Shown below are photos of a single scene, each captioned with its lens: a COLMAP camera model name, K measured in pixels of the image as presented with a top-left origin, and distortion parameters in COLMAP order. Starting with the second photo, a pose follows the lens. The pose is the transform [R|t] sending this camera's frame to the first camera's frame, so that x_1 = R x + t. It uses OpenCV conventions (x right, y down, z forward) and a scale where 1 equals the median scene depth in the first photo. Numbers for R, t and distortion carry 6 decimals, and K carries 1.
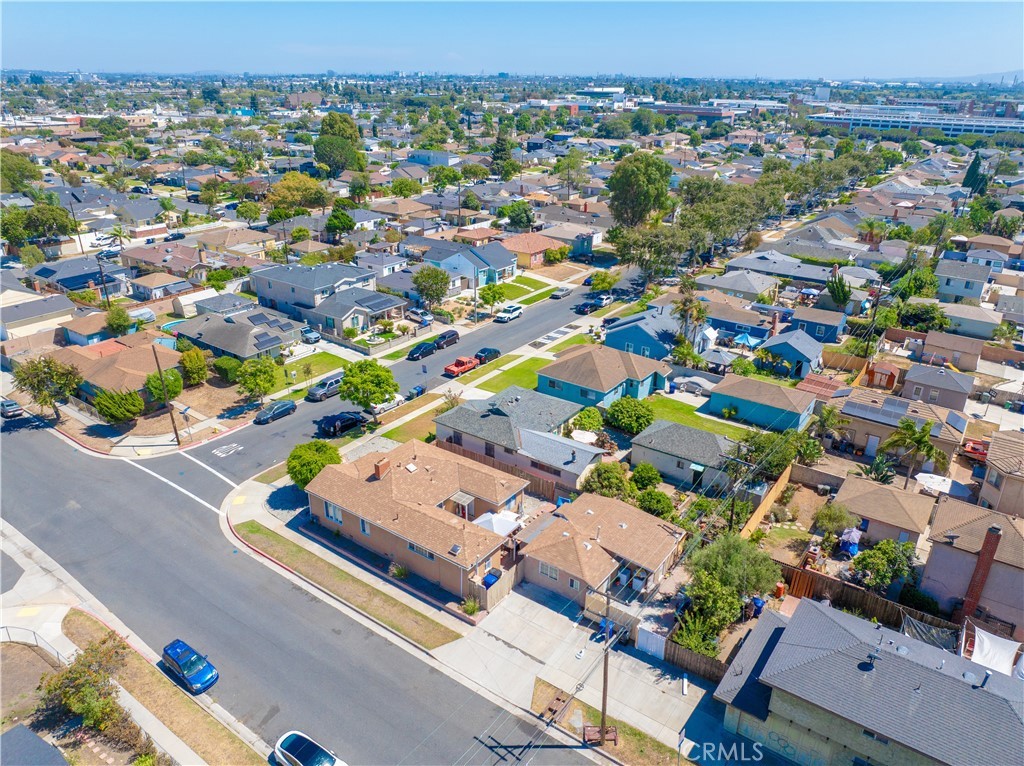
lens RADIAL K [[721.3, 0, 512.0], [0, 721.3, 383.0], [0, 0, 1]] dist [-0.042180, 0.008781]
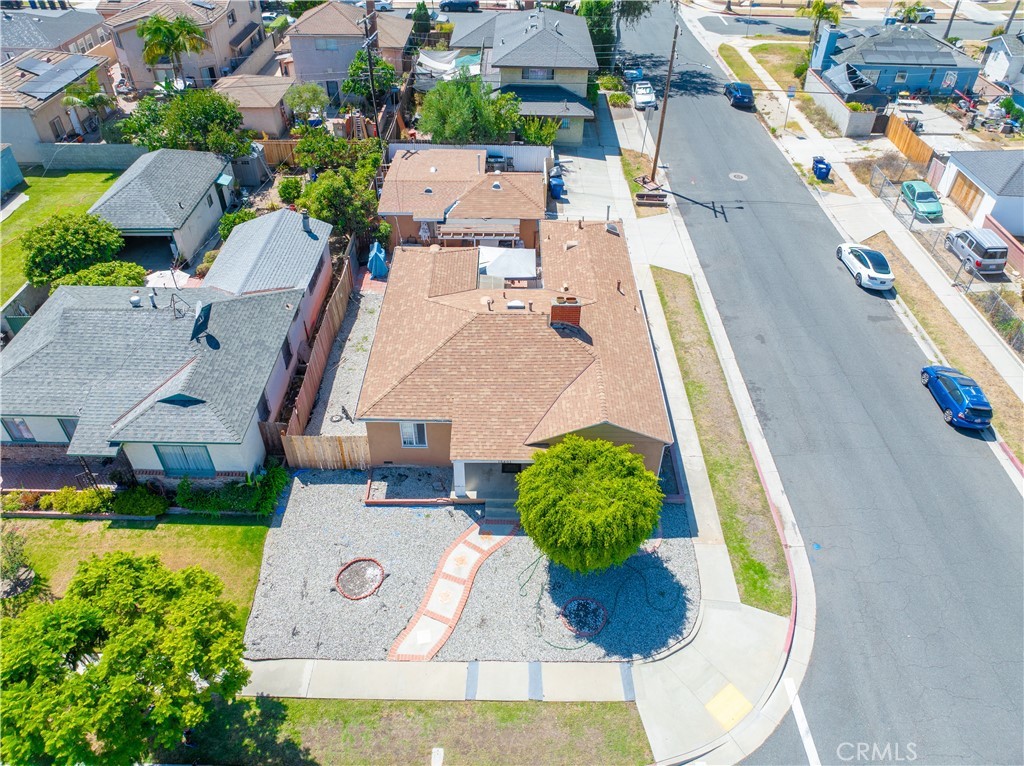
lens RADIAL K [[721.3, 0, 512.0], [0, 721.3, 383.0], [0, 0, 1]] dist [-0.042180, 0.008781]
pose [[-0.580229, -0.538385, 0.611126, -0.287025], [0.309160, 0.548597, 0.776828, -0.149777], [-0.753494, 0.639674, -0.151865, 0.661581]]
